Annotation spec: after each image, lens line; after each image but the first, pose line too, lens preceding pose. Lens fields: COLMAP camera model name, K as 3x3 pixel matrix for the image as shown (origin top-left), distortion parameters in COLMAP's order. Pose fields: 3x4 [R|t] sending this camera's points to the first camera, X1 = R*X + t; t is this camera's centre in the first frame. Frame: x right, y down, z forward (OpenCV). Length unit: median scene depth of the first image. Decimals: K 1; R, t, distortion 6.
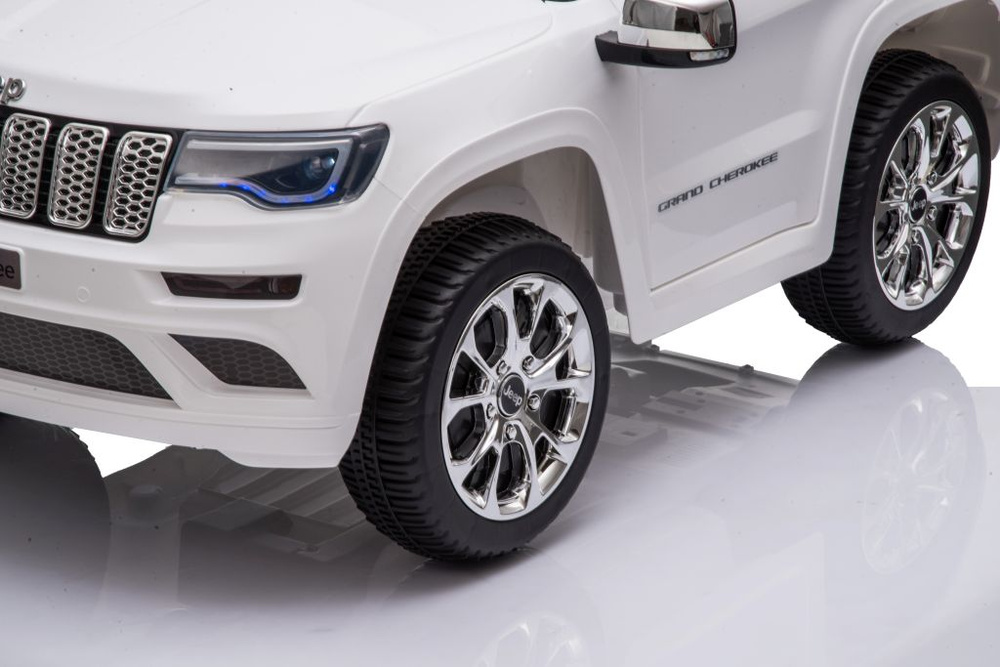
lens RADIAL K [[3436.3, 0, 500.0], [0, 3436.3, 333.5], [0, 0, 1]] dist [1.512566, -0.756053]
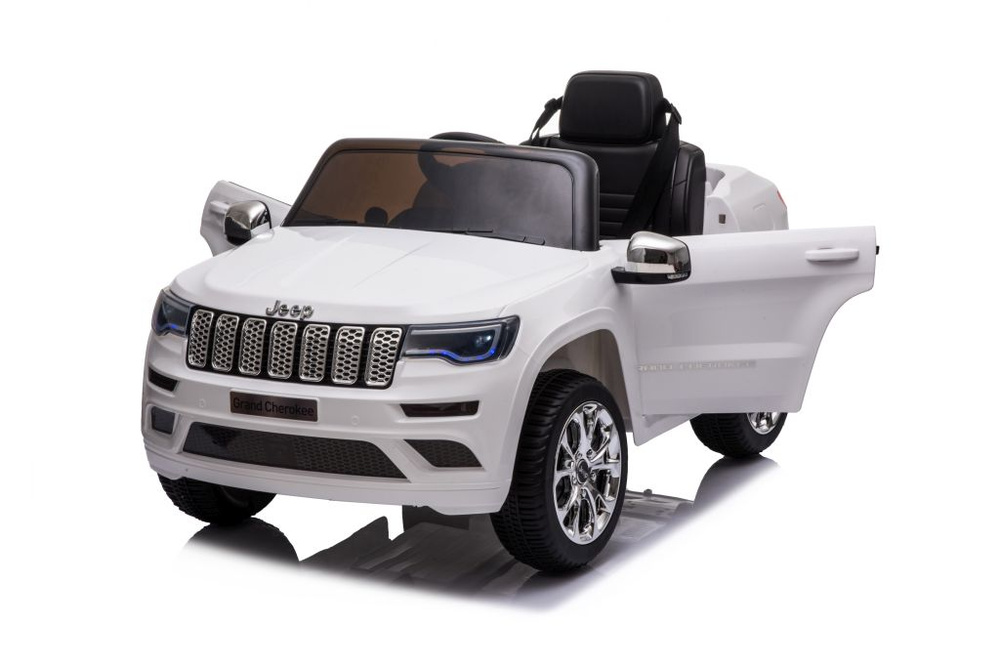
lens RADIAL K [[2709.5, 0, 572.3], [0, 2709.5, 334.1], [0, 0, 1]] dist [0.307978, -0.257035]
pose [[0.986409, -0.049116, 0.156799, -0.221606], [0.066240, 0.992166, -0.105923, 0.097408], [-0.150368, 0.114870, 0.981934, -0.368154]]
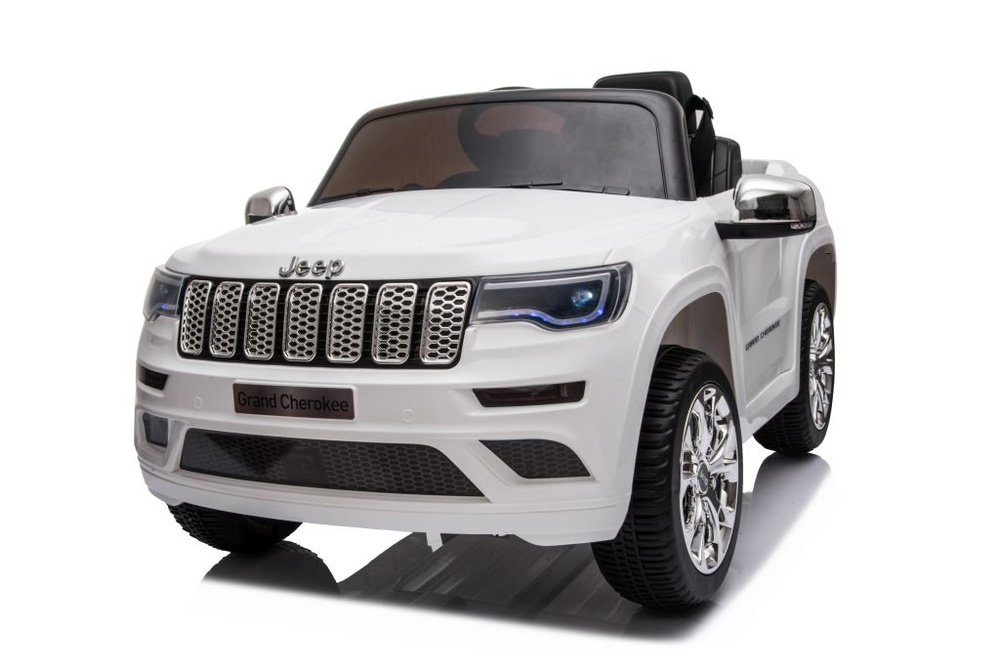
lens RADIAL K [[1226.3, 0, 497.3], [0, 1226.3, 355.3], [0, 0, 1]] dist [0.015155, 0.013832]
pose [[0.979554, -0.074252, 0.186980, -0.165622], [0.102945, 0.983502, -0.148746, 0.035136], [-0.172850, 0.164954, 0.971037, 0.566183]]
